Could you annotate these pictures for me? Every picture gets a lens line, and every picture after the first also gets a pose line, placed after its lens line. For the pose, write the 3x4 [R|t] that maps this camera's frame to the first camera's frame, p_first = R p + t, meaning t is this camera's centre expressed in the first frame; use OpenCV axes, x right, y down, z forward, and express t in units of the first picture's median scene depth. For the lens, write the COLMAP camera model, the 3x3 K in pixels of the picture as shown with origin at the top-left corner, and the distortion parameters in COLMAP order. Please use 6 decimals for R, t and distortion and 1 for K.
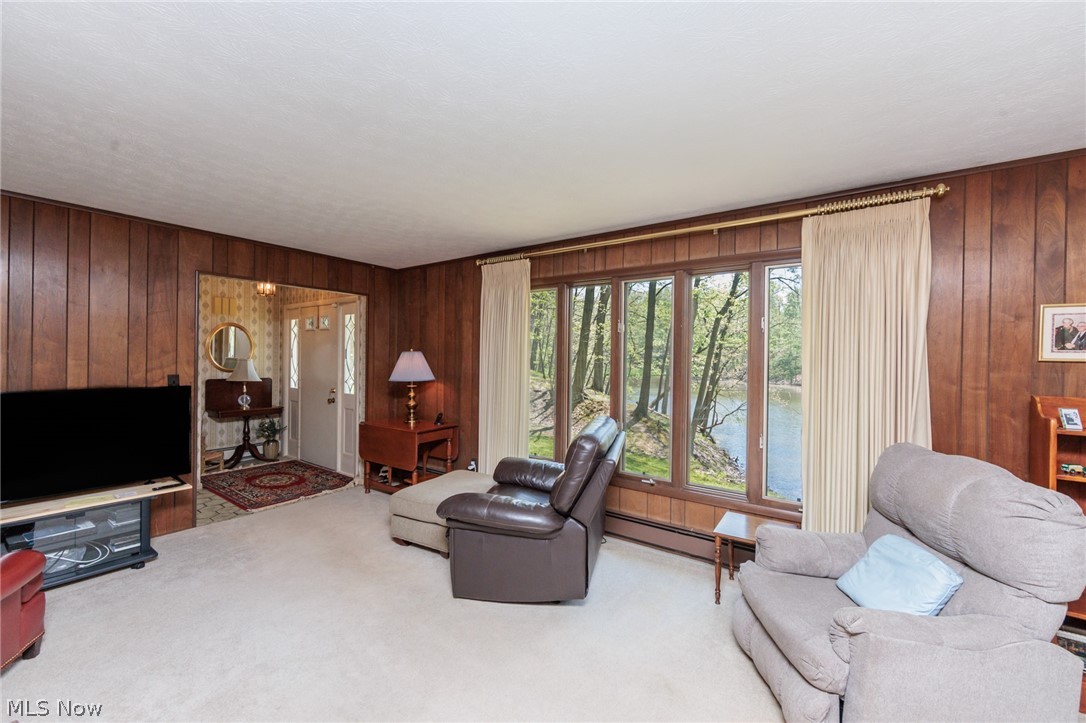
lens RADIAL K [[429.7, 0, 547.4], [0, 429.7, 360.5], [0, 0, 1]] dist [0.000157, 0.000185]
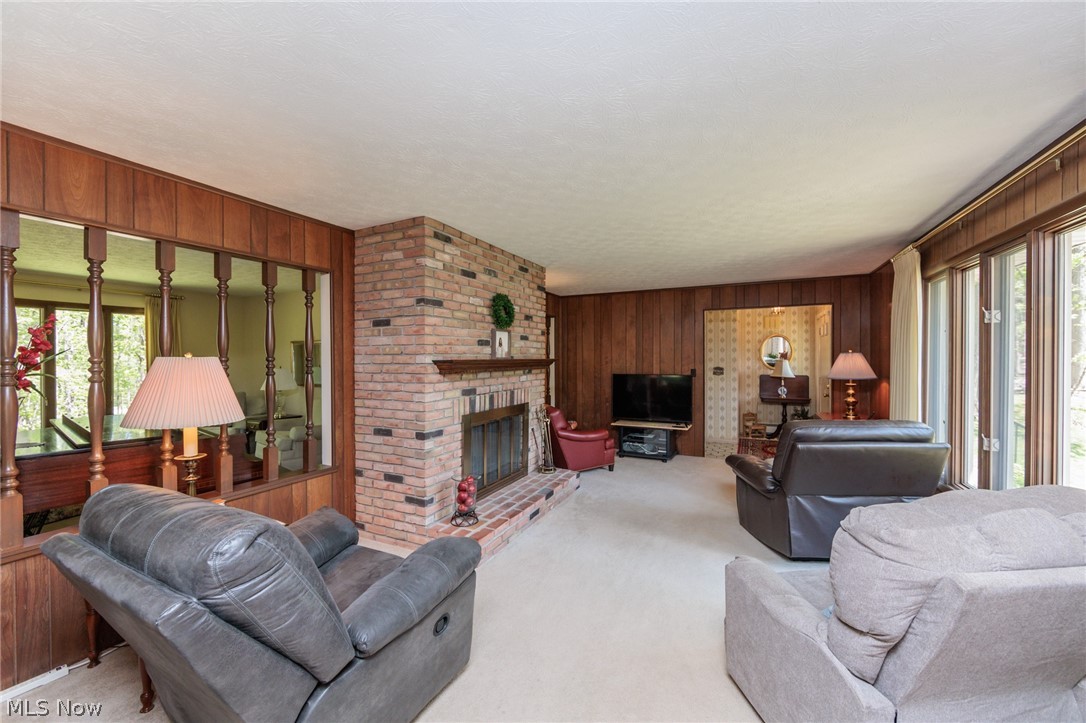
lens RADIAL K [[429.7, 0, 550.4], [0, 429.7, 361.1], [0, 0, 1]] dist [0.000157, 0.000185]
pose [[0.162751, -0.006071, -0.986649, 0.584111], [0.000861, 0.999982, -0.006011, 0.007273], [0.986667, 0.000129, 0.162753, 0.074980]]
